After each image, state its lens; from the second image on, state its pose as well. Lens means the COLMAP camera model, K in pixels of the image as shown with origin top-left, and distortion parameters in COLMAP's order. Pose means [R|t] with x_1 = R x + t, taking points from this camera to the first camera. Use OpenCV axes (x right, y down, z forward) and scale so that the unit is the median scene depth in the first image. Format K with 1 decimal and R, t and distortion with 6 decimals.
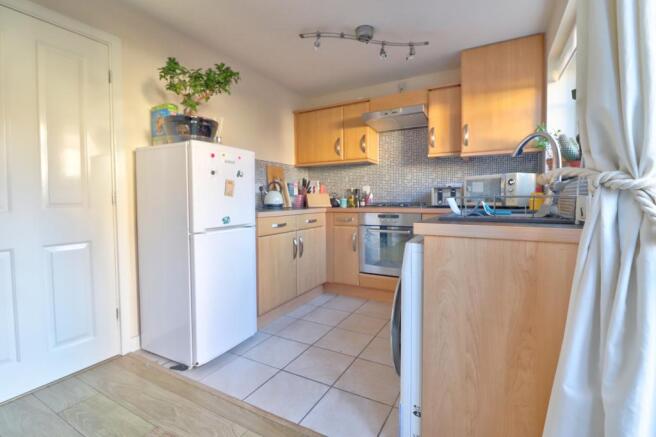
lens RADIAL K [[304.3, 0, 328.5], [0, 304.3, 210.4], [0, 0, 1]] dist [0.001925, -0.013622]
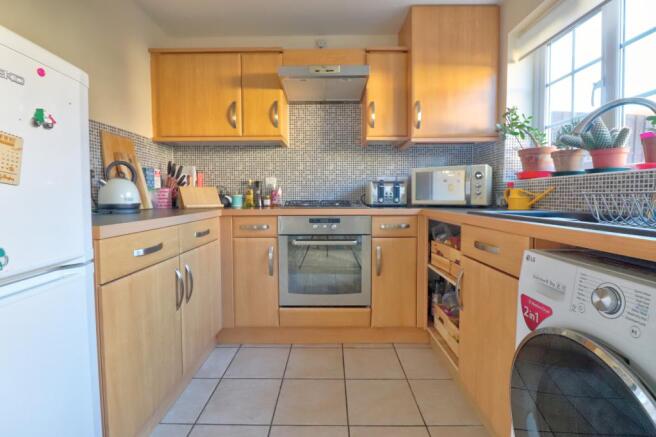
lens RADIAL K [[304.3, 0, 328.5], [0, 304.3, 210.4], [0, 0, 1]] dist [0.001925, -0.013622]
pose [[0.877814, -0.018284, 0.478652, -0.110793], [0.013709, 0.999821, 0.013051, -0.011626], [-0.478805, -0.004895, 0.877908, 0.351491]]
